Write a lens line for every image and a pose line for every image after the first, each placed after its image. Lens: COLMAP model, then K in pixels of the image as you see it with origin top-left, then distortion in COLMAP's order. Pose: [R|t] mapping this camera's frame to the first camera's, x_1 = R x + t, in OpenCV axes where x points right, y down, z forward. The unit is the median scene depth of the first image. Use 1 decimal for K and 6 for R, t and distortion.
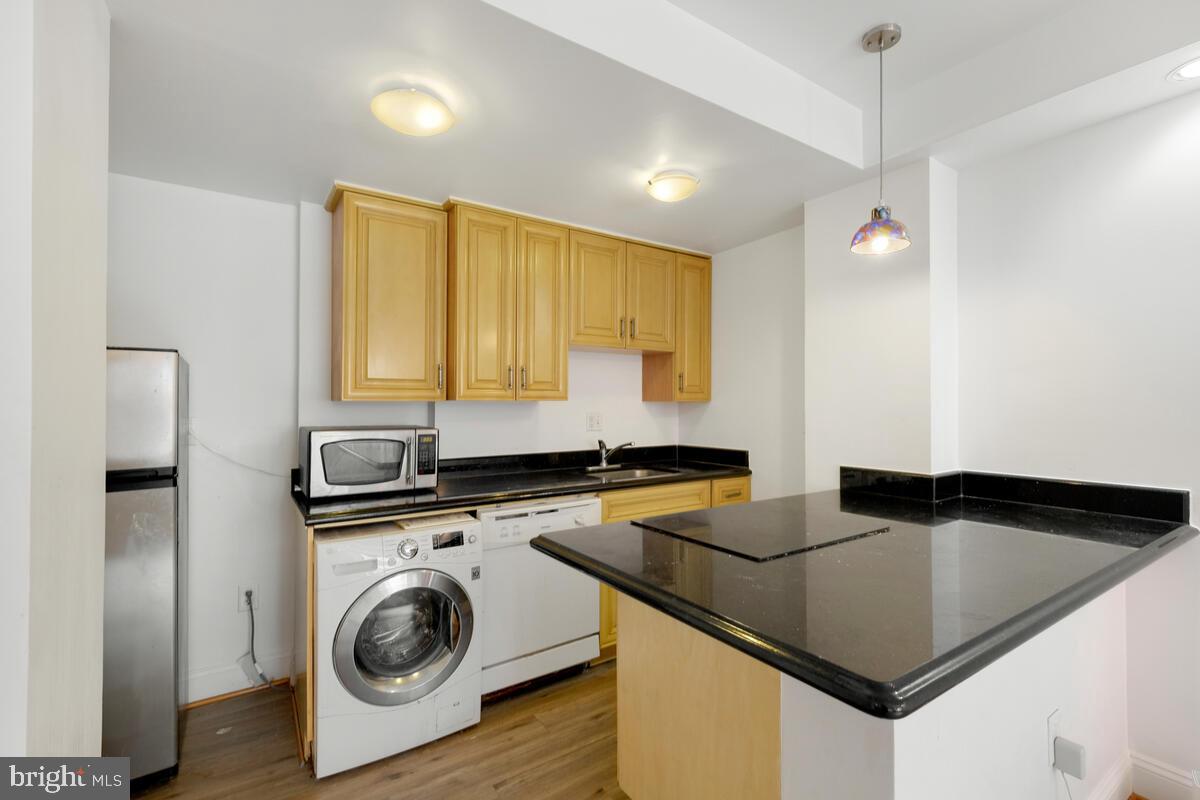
lens RADIAL K [[525.1, 0, 599.9], [0, 525.1, 405.5], [0, 0, 1]] dist [0.004153, -0.000224]
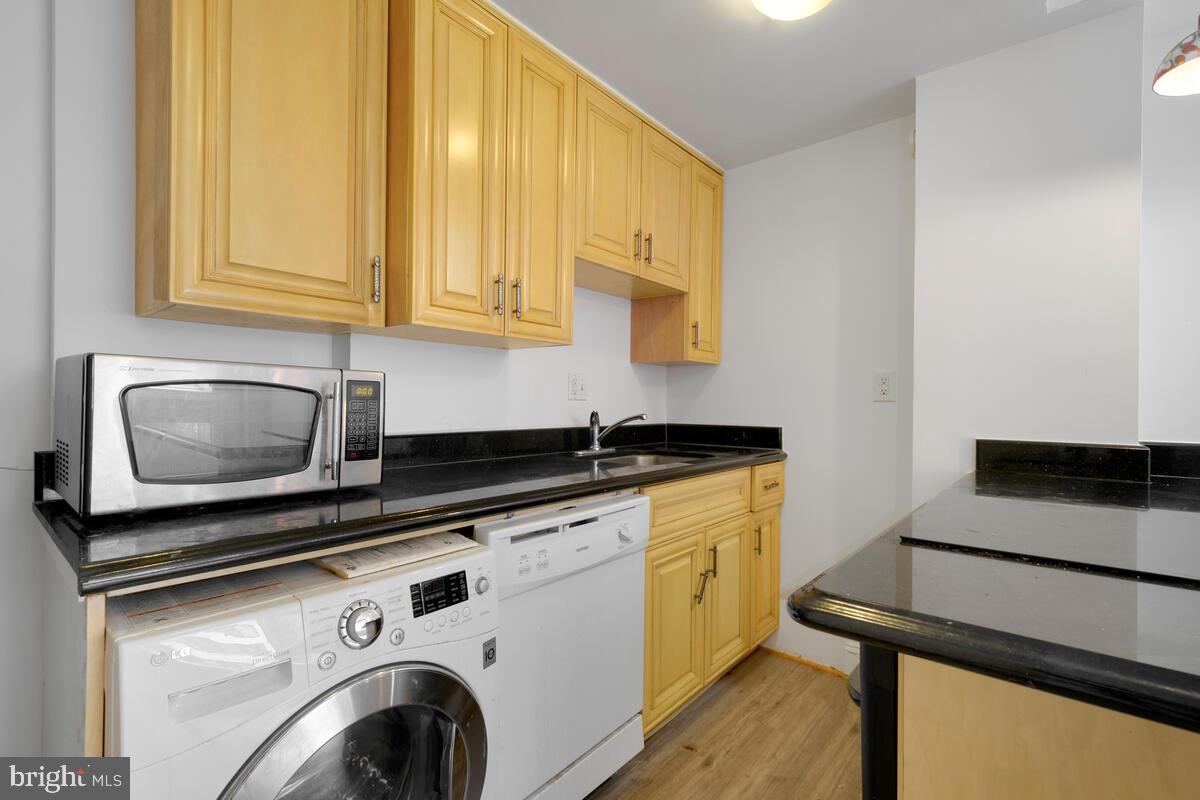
lens RADIAL K [[541.7, 0, 594.0], [0, 541.7, 405.7], [0, 0, 1]] dist [-0.002991, -0.000577]
pose [[0.963455, 0.010194, 0.267676, -0.246494], [-0.011734, 0.999923, 0.004154, 0.071820], [-0.267613, -0.007143, 0.963500, 0.423031]]
